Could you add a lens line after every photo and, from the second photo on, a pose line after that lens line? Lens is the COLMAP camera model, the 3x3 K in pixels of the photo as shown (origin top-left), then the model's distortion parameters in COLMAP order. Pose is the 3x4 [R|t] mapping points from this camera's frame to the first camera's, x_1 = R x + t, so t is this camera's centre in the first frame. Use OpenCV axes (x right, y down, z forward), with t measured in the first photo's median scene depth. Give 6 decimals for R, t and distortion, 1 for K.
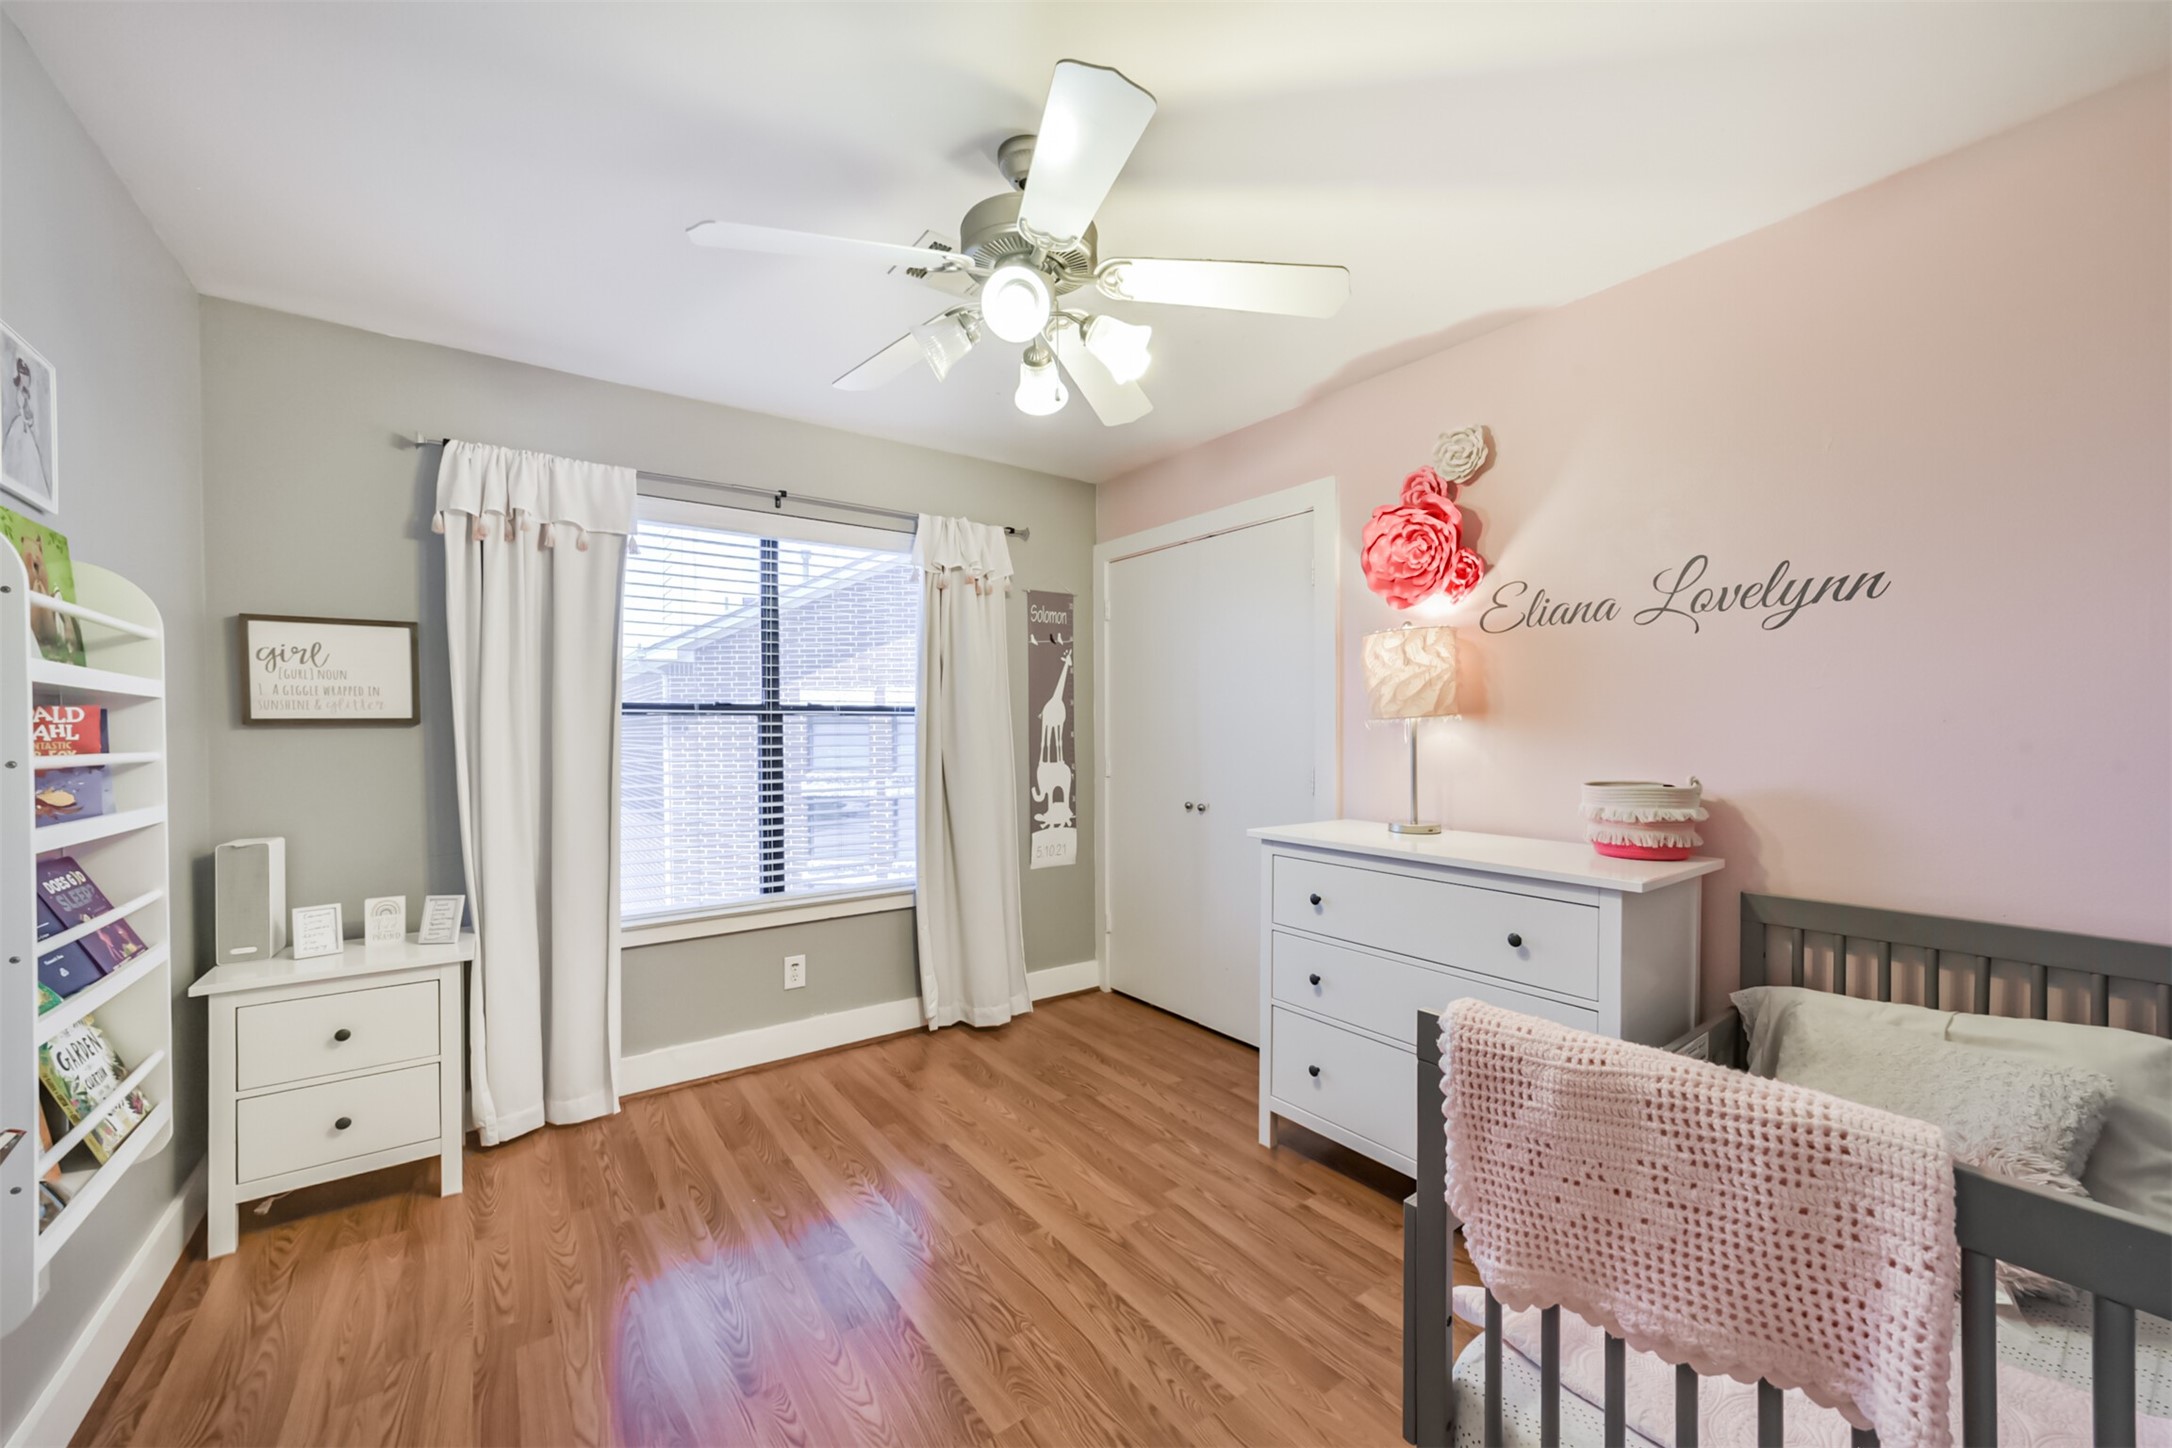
lens RADIAL K [[846.5, 0, 1098.3], [0, 846.5, 728.4], [0, 0, 1]] dist [-0.013766, 0.007084]
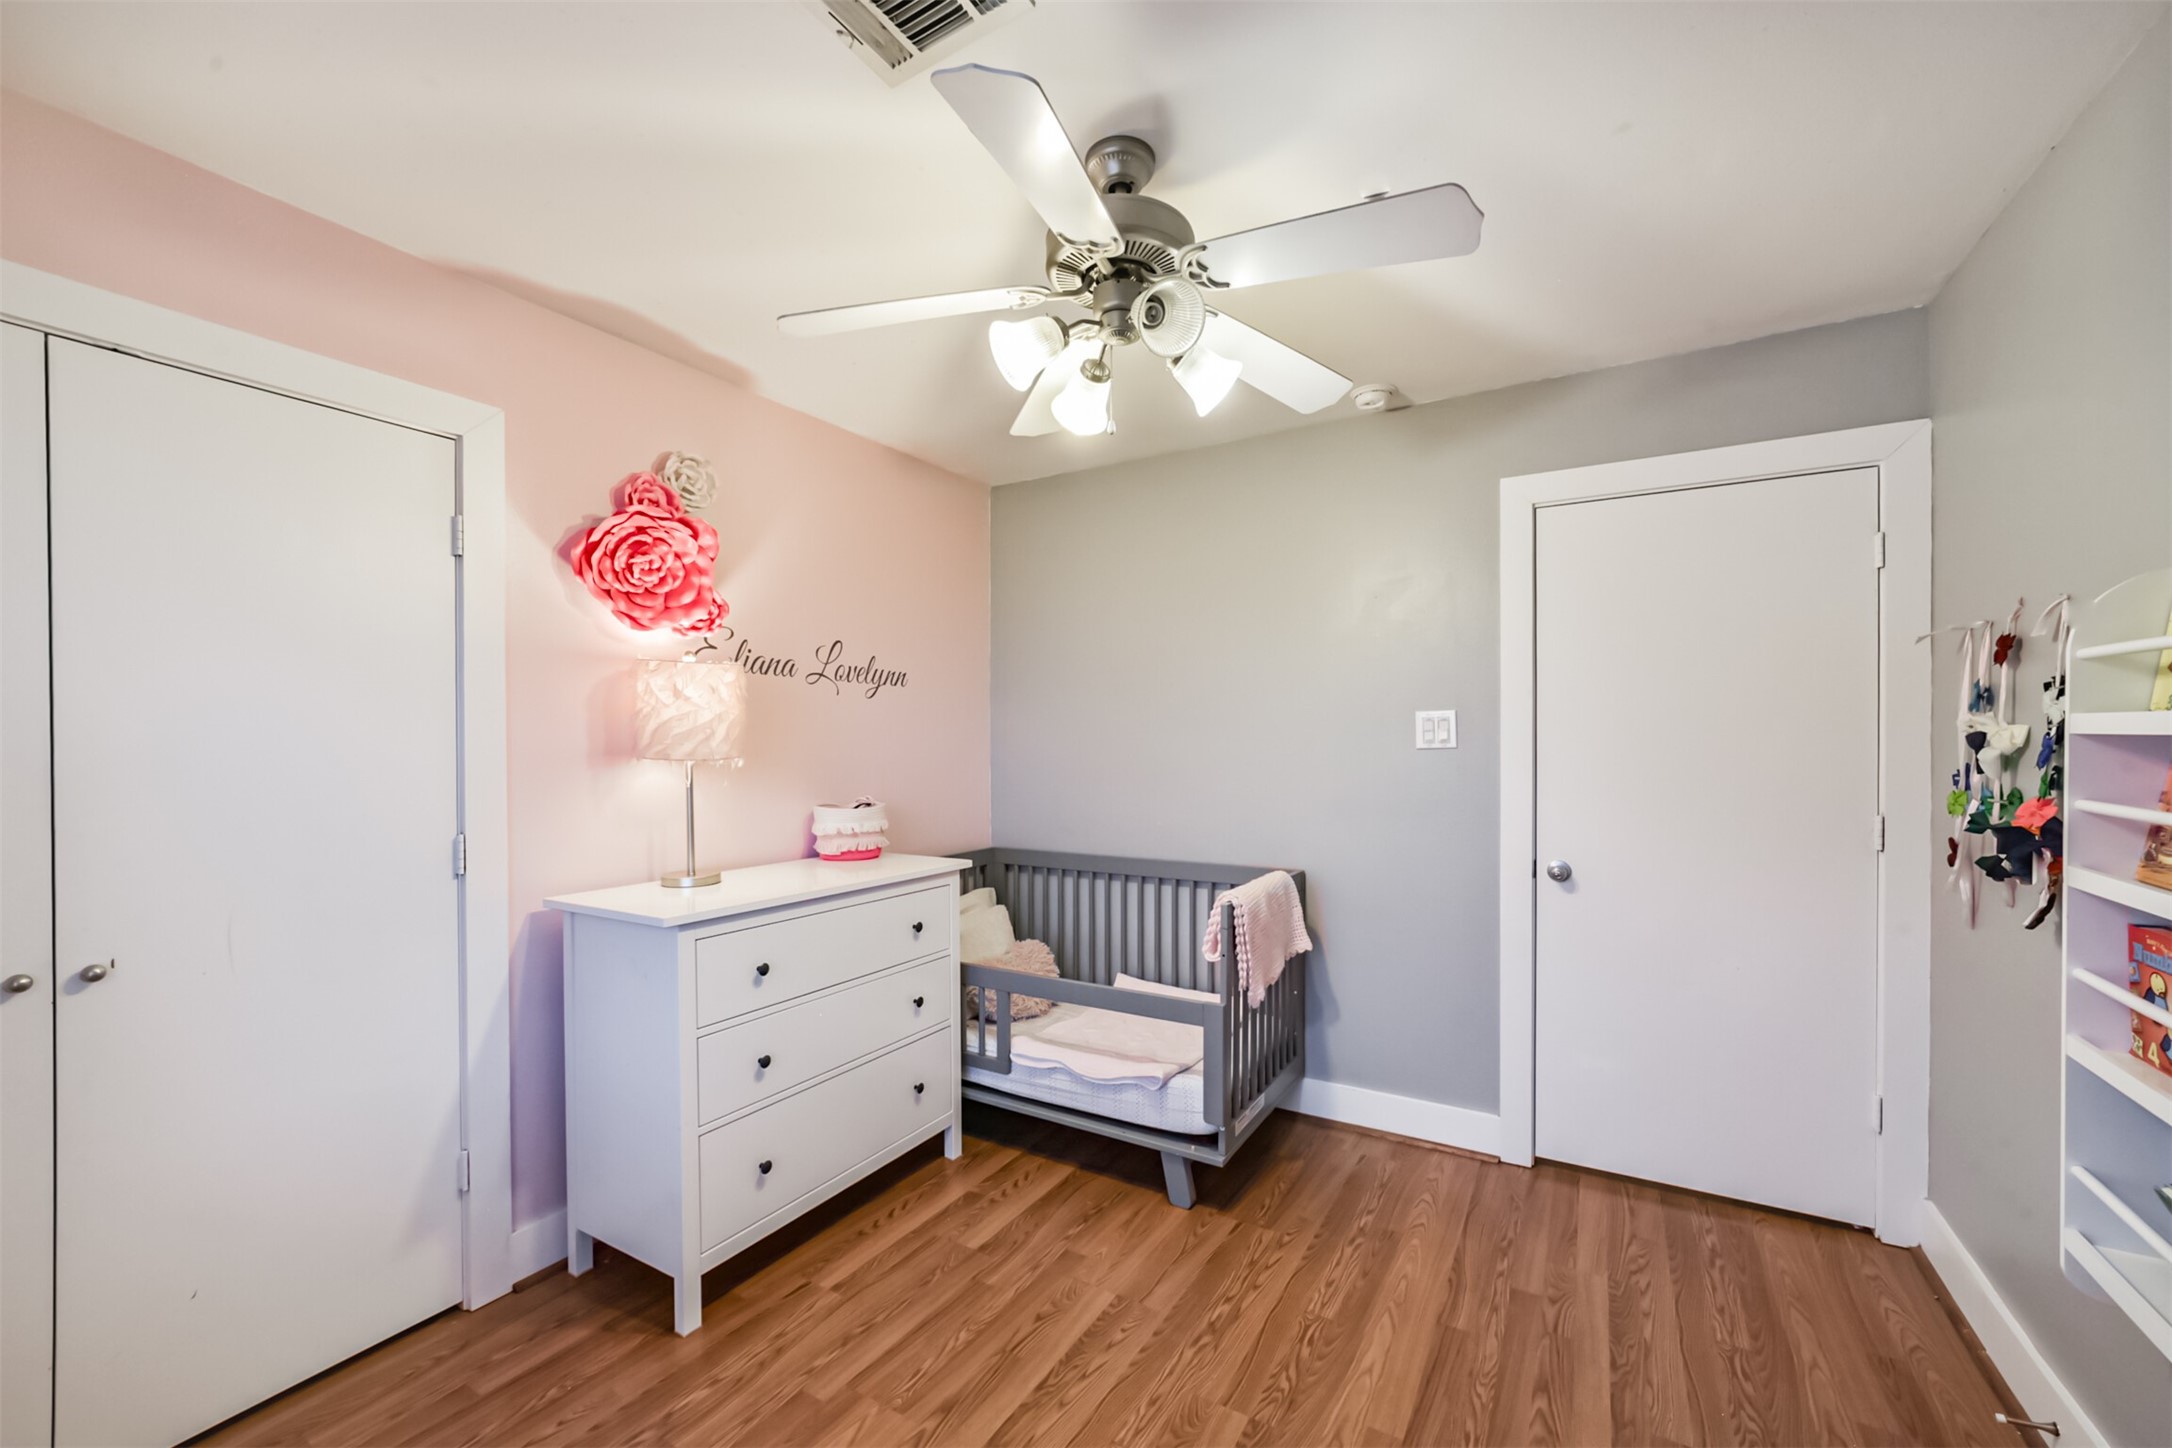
lens RADIAL K [[846.5, 0, 1098.1], [0, 846.5, 737.3], [0, 0, 1]] dist [-0.013766, 0.007084]
pose [[-0.385669, 0.007336, 0.922608, -0.775343], [0.008274, 0.999956, -0.004493, -0.033165], [-0.922600, 0.005901, -0.385712, 1.162838]]
